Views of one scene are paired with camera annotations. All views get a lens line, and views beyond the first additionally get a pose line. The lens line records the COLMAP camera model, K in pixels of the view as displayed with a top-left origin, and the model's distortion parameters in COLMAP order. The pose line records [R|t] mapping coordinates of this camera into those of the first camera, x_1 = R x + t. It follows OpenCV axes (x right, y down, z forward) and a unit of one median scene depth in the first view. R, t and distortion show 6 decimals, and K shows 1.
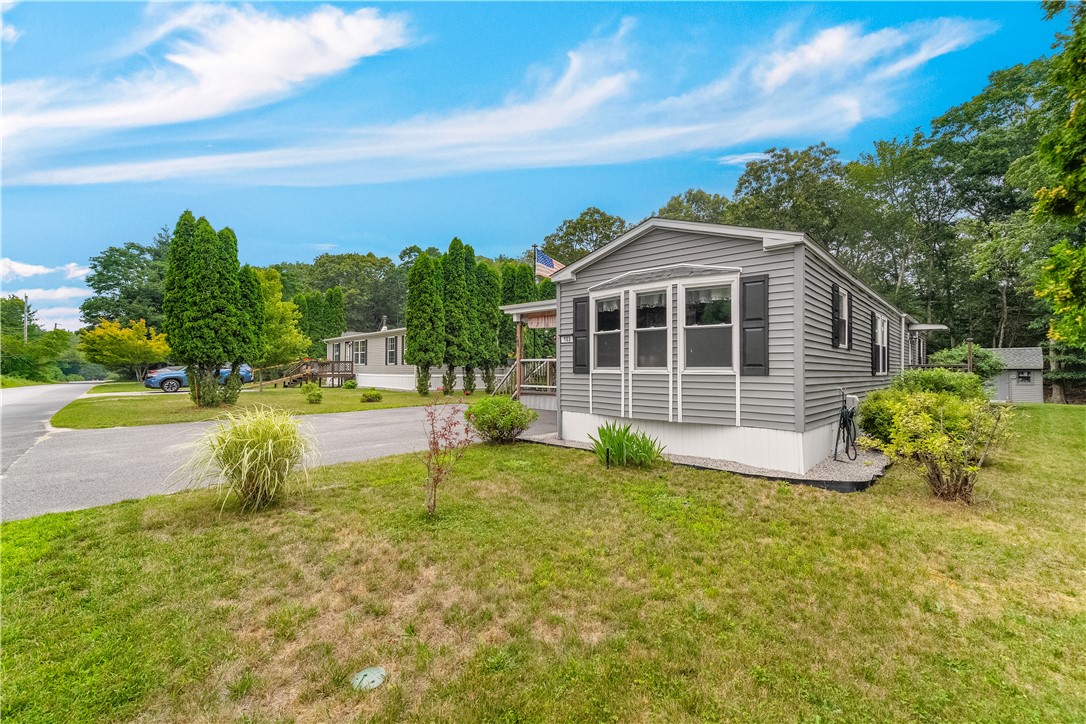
lens RADIAL K [[490.5, 0, 543.0], [0, 490.5, 362.0], [0, 0, 1]] dist [-0.001523, -0.001719]
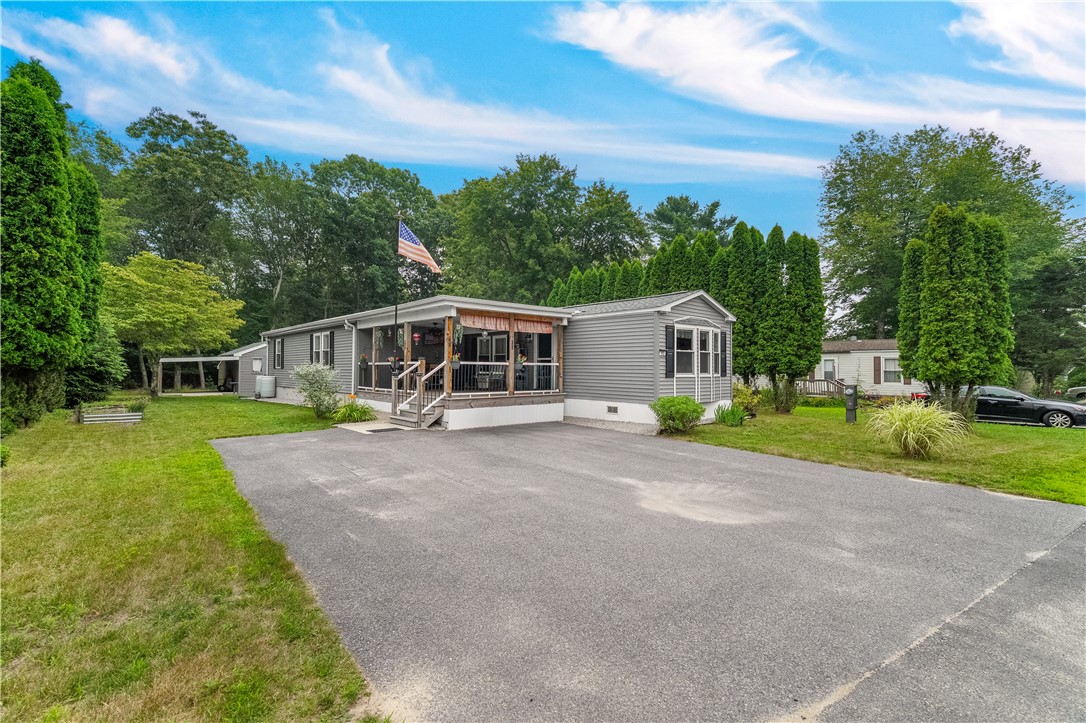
lens RADIAL K [[490.5, 0, 543.0], [0, 490.5, 361.5], [0, 0, 1]] dist [-0.001523, -0.001719]
pose [[0.084087, 0.011421, 0.996393, -1.445549], [-0.021765, 0.999717, -0.009622, -0.002023], [-0.996221, -0.020877, 0.084311, 1.281696]]
